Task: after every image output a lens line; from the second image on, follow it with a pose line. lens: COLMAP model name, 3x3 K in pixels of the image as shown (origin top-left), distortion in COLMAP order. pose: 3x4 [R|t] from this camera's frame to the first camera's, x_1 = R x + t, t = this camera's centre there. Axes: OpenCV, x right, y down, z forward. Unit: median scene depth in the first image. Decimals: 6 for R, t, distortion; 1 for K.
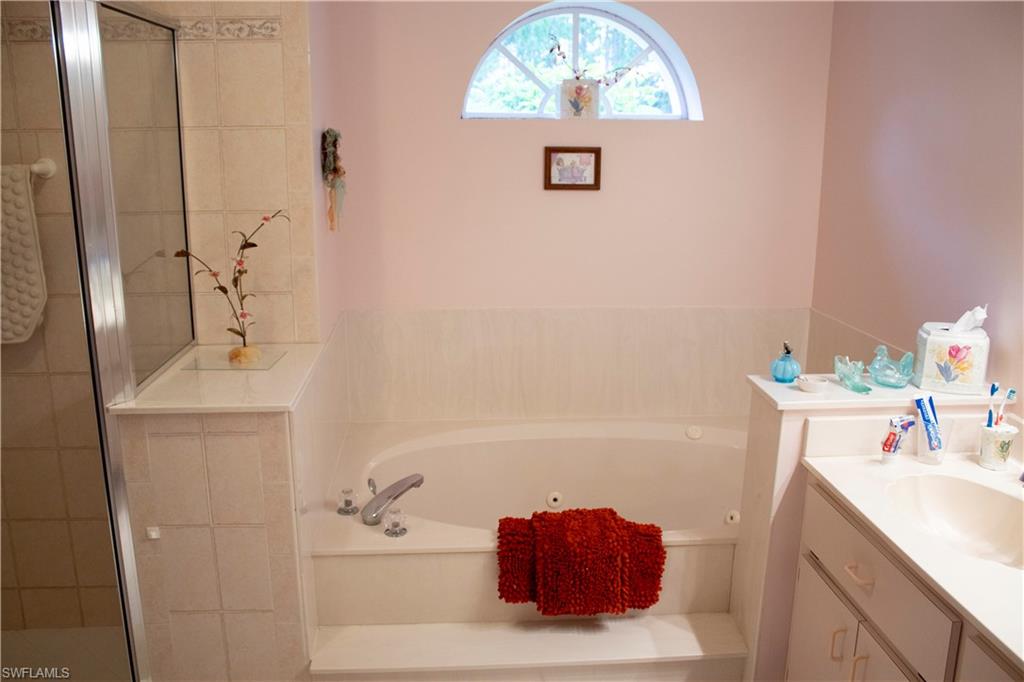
lens RADIAL K [[854.4, 0, 518.4], [0, 854.4, 345.6], [0, 0, 1]] dist [-0.156059, 0.125715]
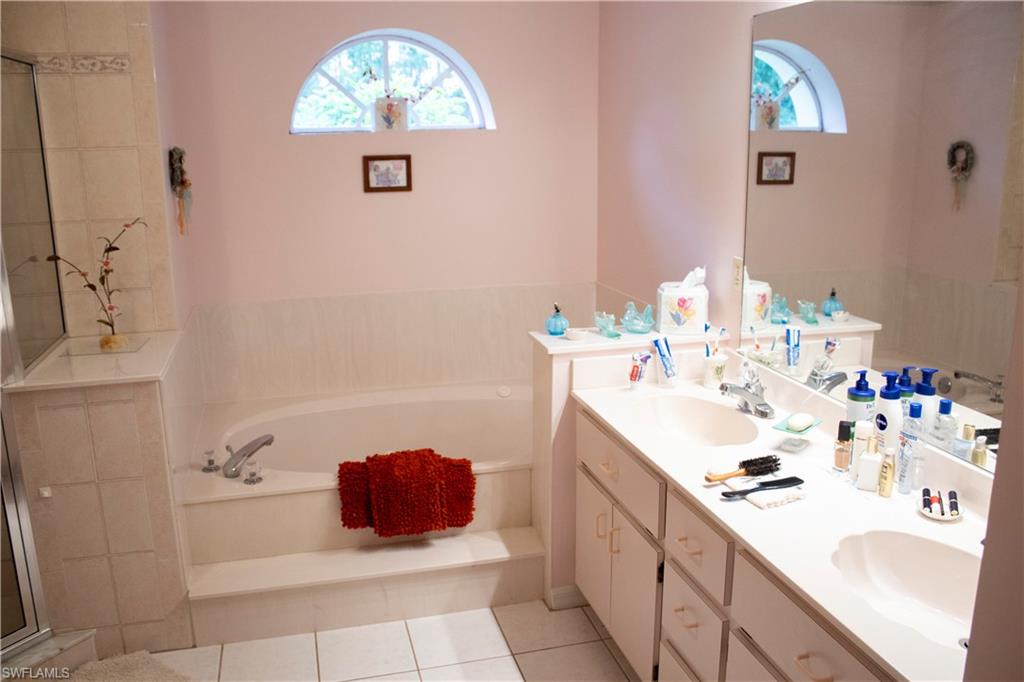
lens RADIAL K [[854.4, 0, 510.7], [0, 854.4, 343.0], [0, 0, 1]] dist [-0.156059, 0.125715]
pose [[0.983693, -0.059723, 0.169650, 0.024732], [0.060467, 0.998170, 0.000785, 0.046560], [-0.169386, 0.009486, 0.985504, -0.243505]]
